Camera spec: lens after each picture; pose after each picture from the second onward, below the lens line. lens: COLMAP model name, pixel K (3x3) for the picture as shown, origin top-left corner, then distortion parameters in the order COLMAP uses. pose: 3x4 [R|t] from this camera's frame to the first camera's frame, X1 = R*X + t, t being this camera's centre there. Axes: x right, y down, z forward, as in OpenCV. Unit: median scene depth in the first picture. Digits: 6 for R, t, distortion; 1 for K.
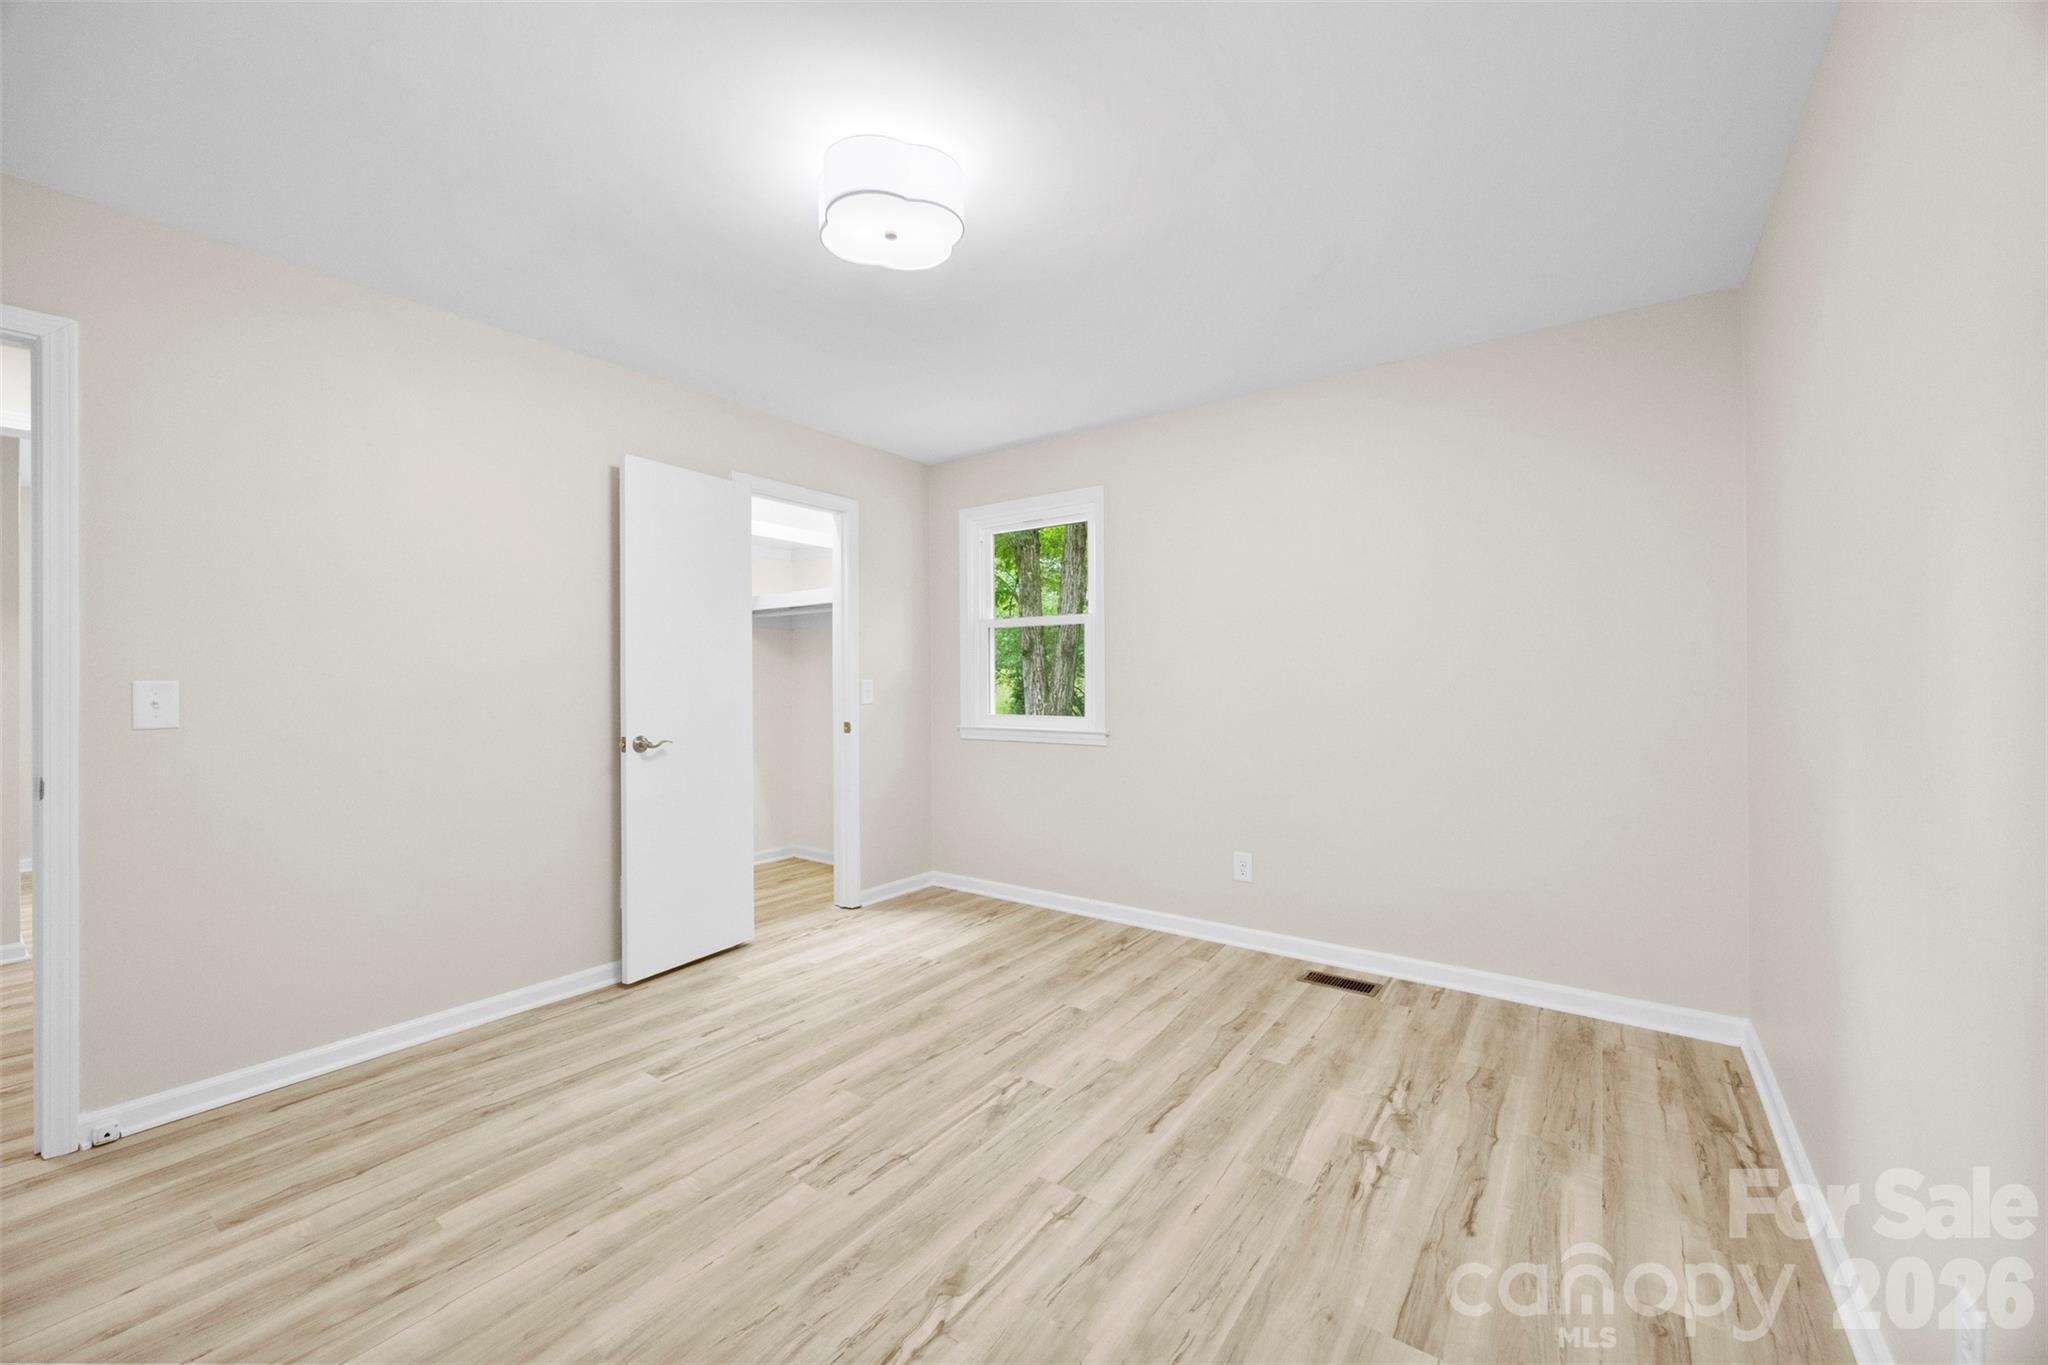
lens RADIAL K [[794.6, 0, 1036.6], [0, 794.6, 671.7], [0, 0, 1]] dist [-0.001460, -0.000142]
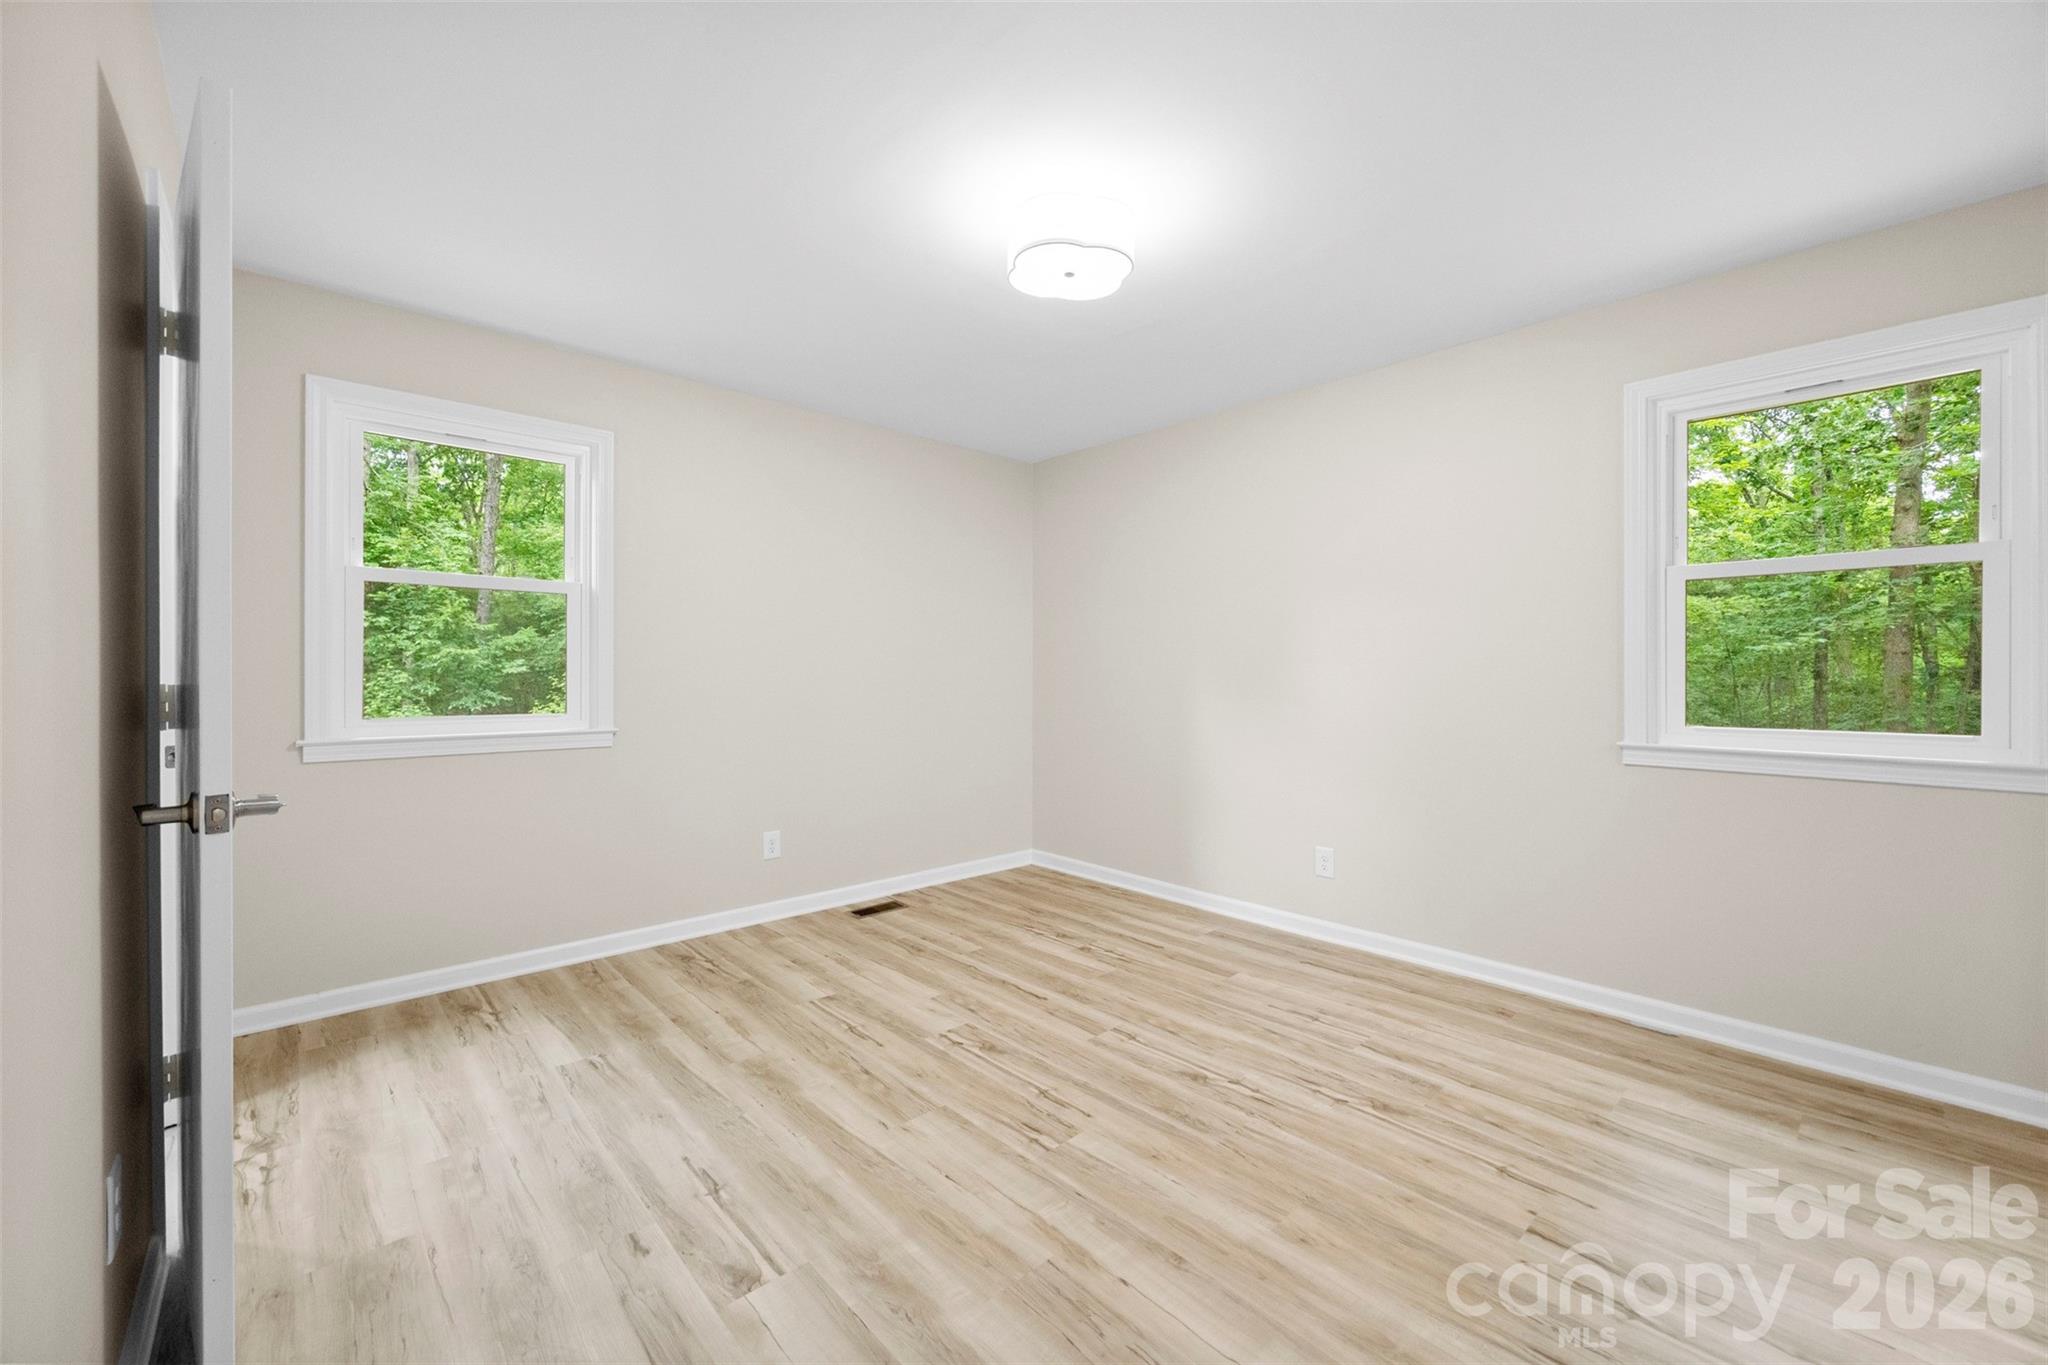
lens RADIAL K [[794.6, 0, 1036.6], [0, 794.6, 671.7], [0, 0, 1]] dist [-0.001460, -0.000142]
pose [[0.197410, 0.005822, 0.980304, -0.958987], [-0.013577, 0.999903, -0.003204, 0.016549], [-0.980227, -0.012677, 0.197469, 0.599738]]
